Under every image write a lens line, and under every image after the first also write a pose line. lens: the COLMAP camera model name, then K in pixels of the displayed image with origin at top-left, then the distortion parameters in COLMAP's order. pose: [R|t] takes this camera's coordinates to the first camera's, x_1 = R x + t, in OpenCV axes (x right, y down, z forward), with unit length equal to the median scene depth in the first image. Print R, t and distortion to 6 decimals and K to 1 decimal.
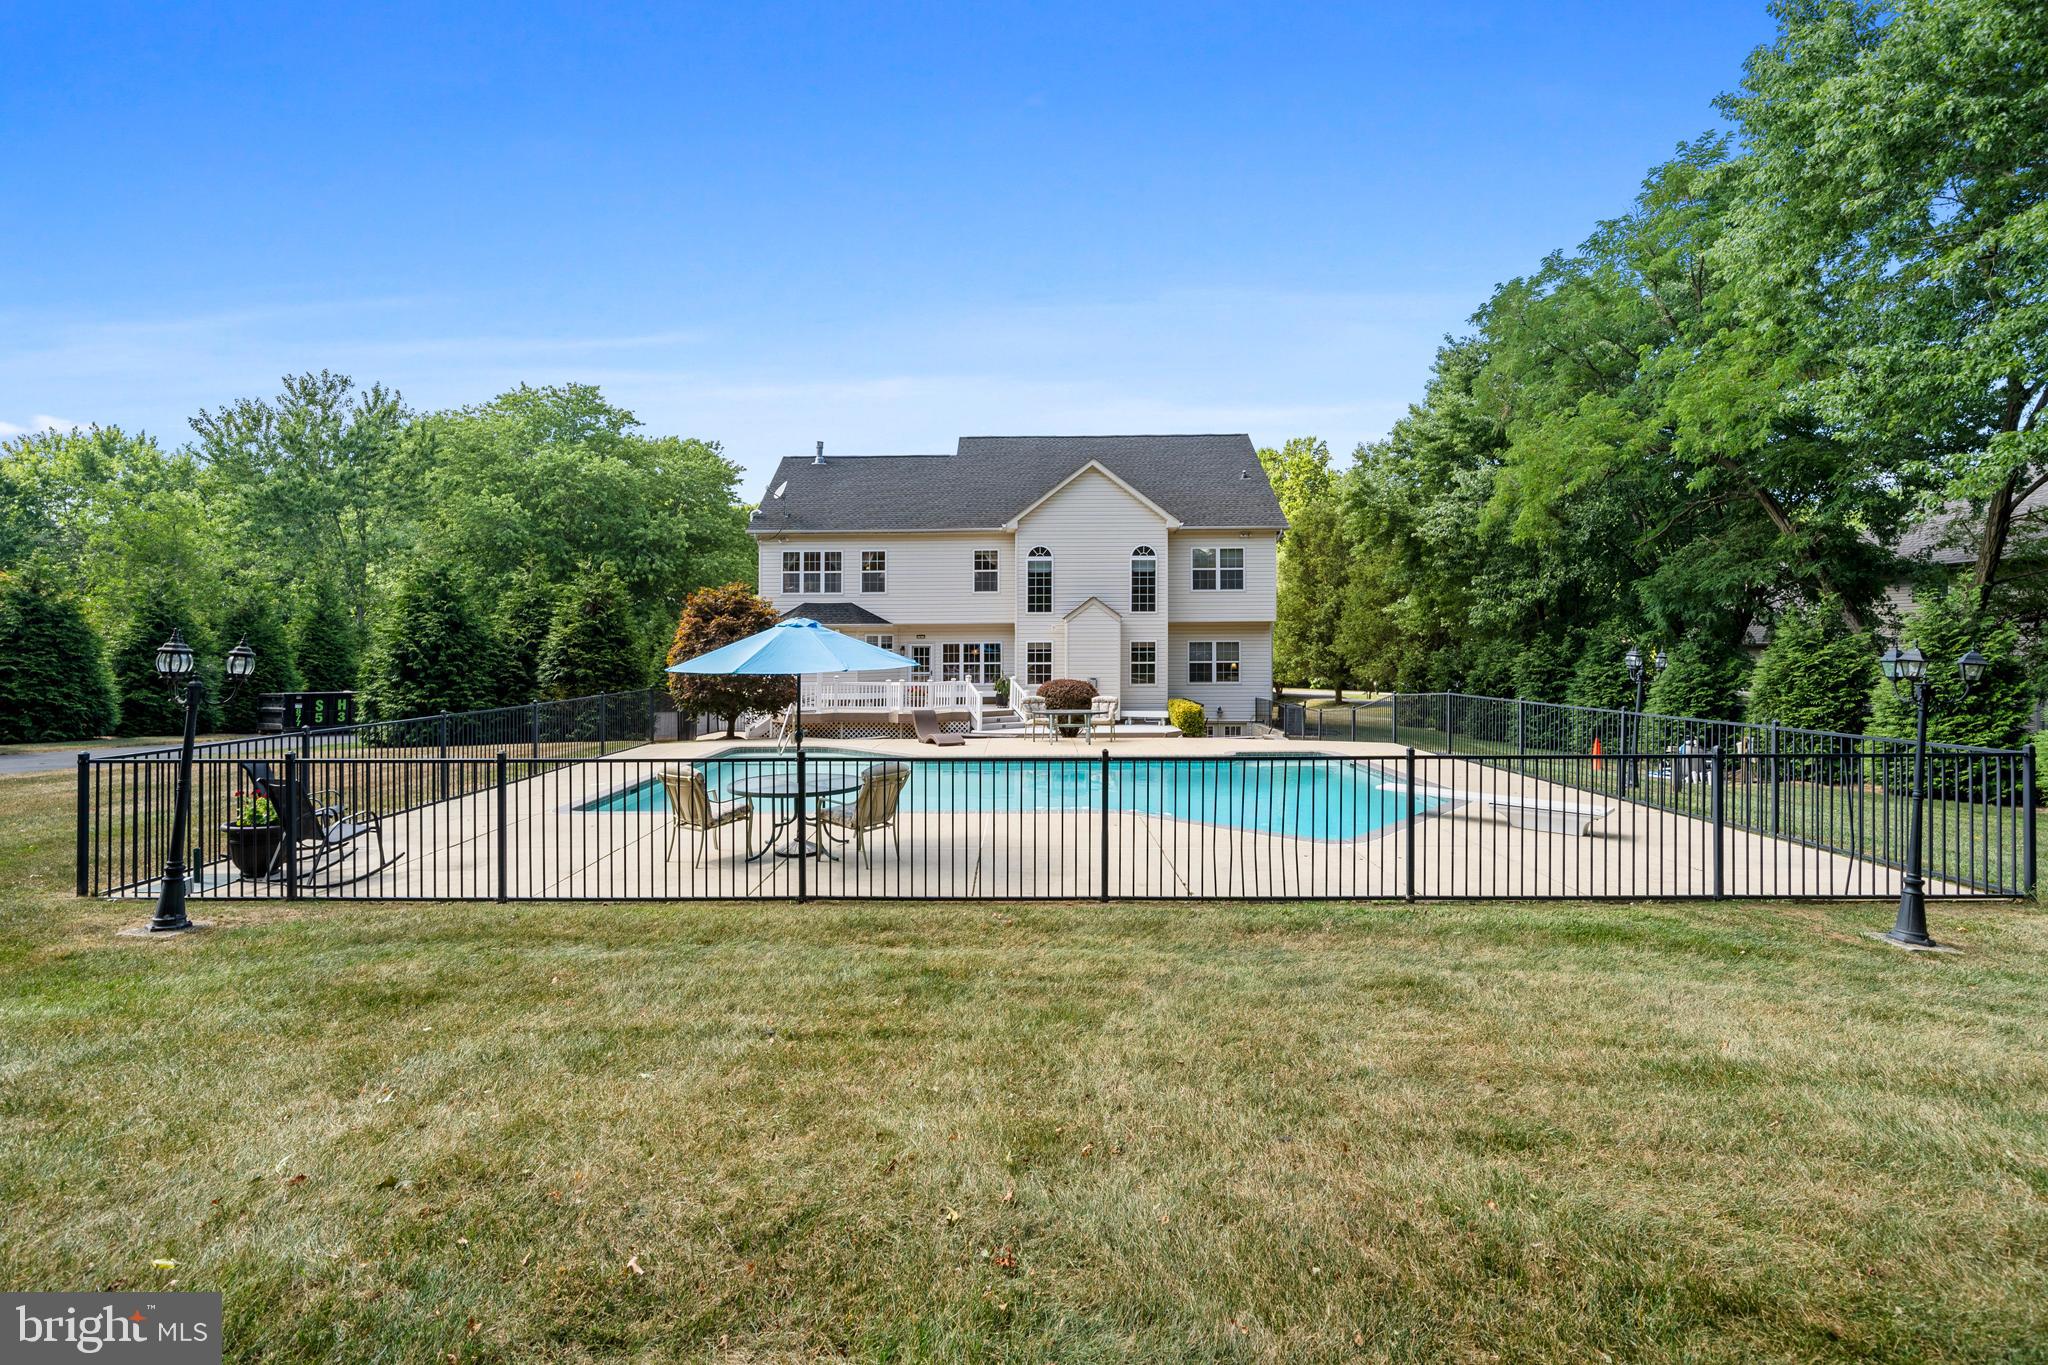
lens RADIAL K [[920.6, 0, 1016.3], [0, 920.6, 657.0], [0, 0, 1]] dist [0.001161, 0.000349]
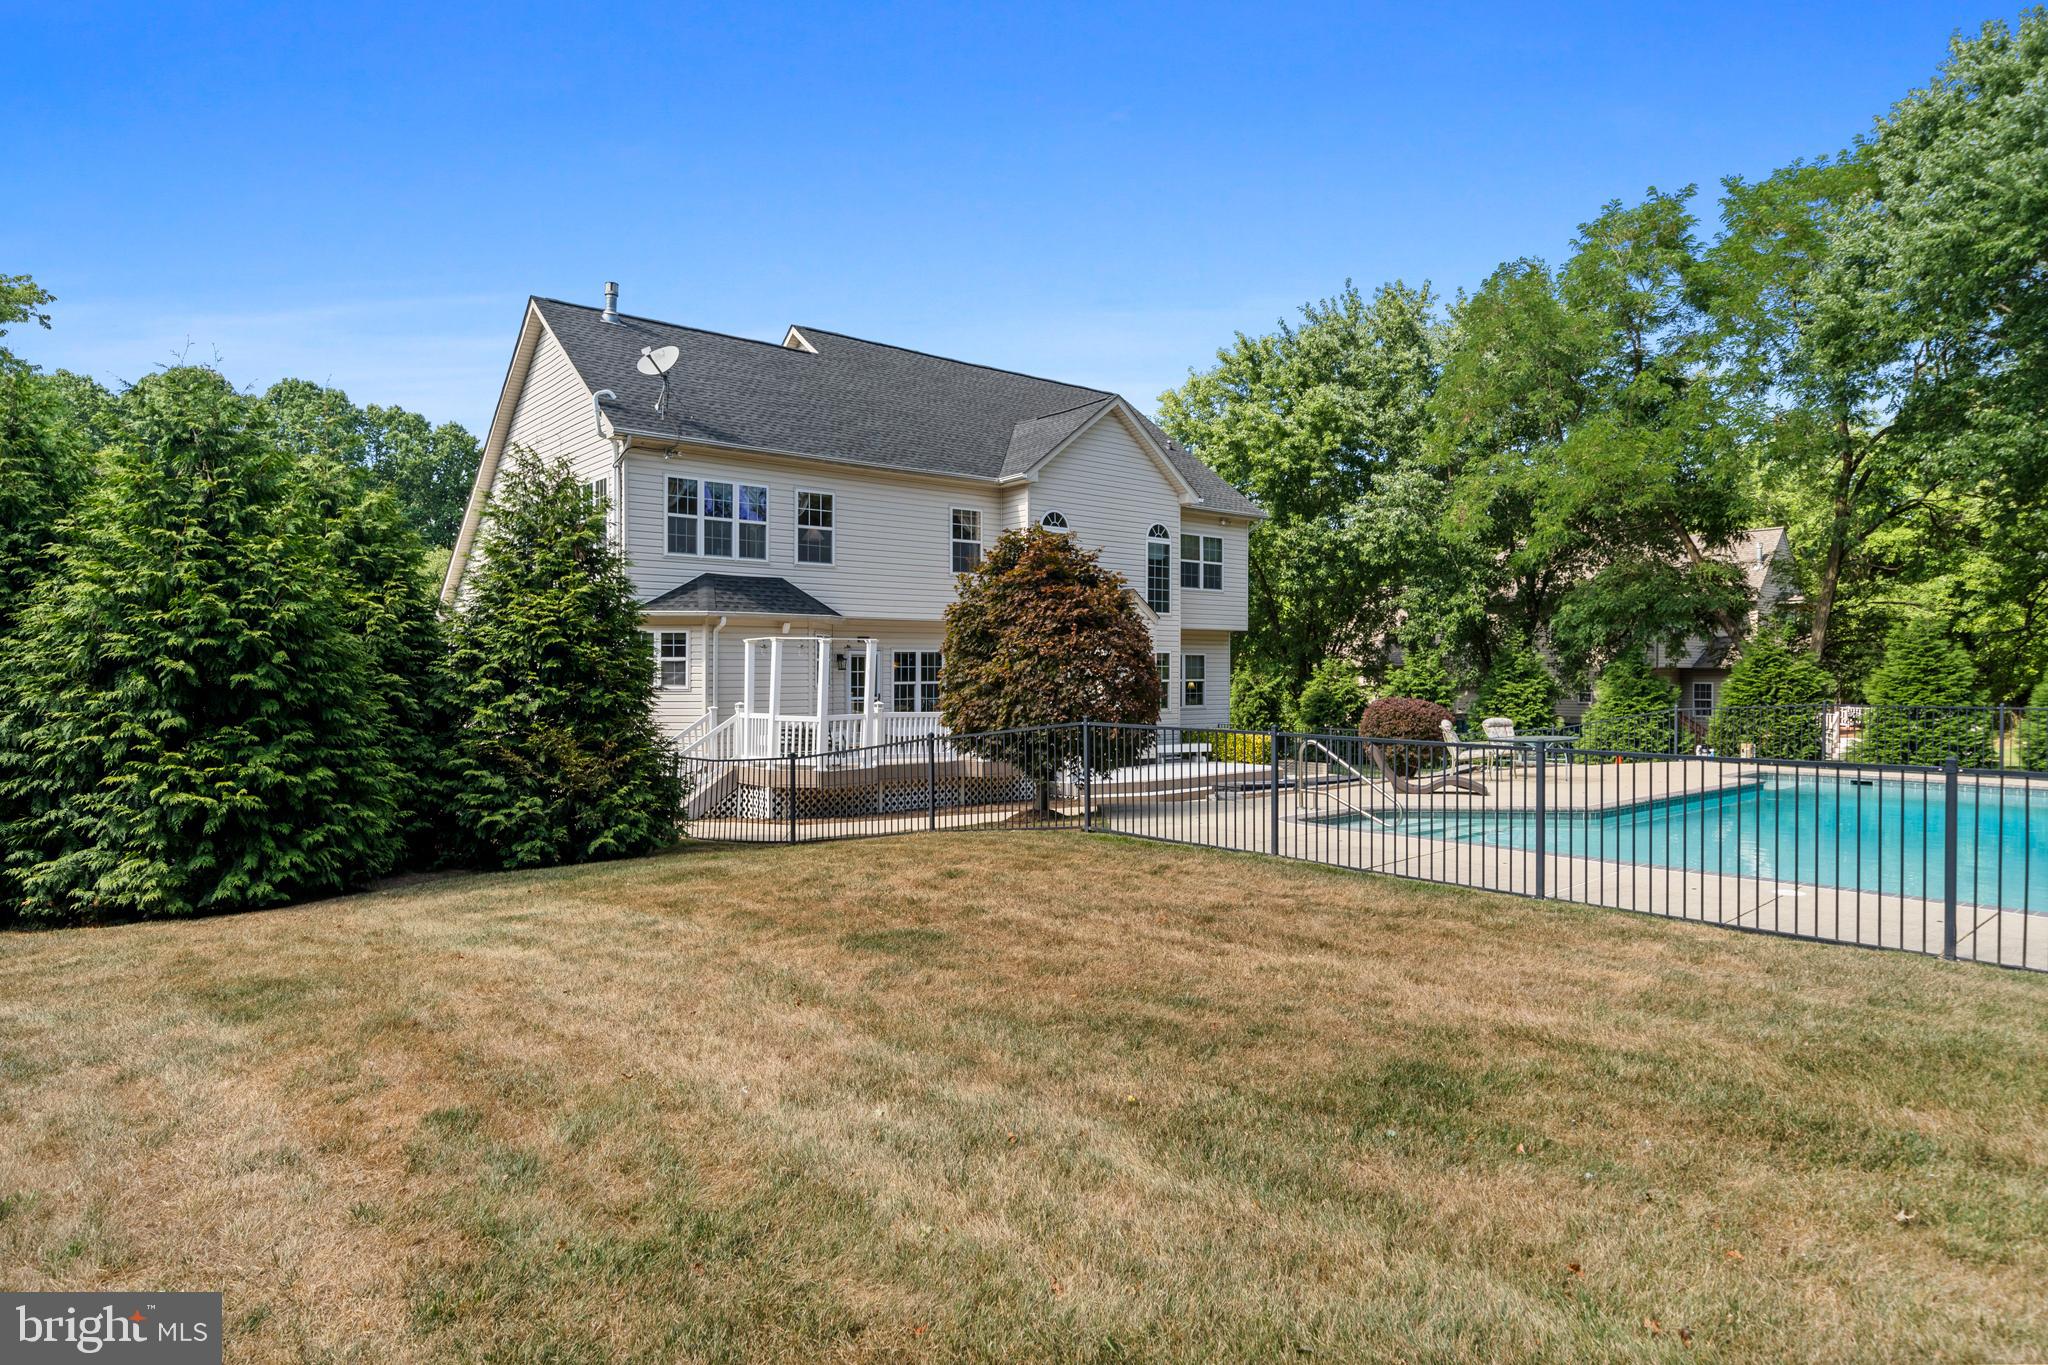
lens RADIAL K [[1151.9, 0, 1024.0], [0, 1151.9, 682.5], [0, 0, 1]] dist [0.004615, -0.000383]
pose [[0.756630, -0.001553, 0.653842, -0.557970], [0.003258, 0.999994, -0.001395, 0.008784], [-0.653836, 0.003186, 0.756630, 0.362390]]
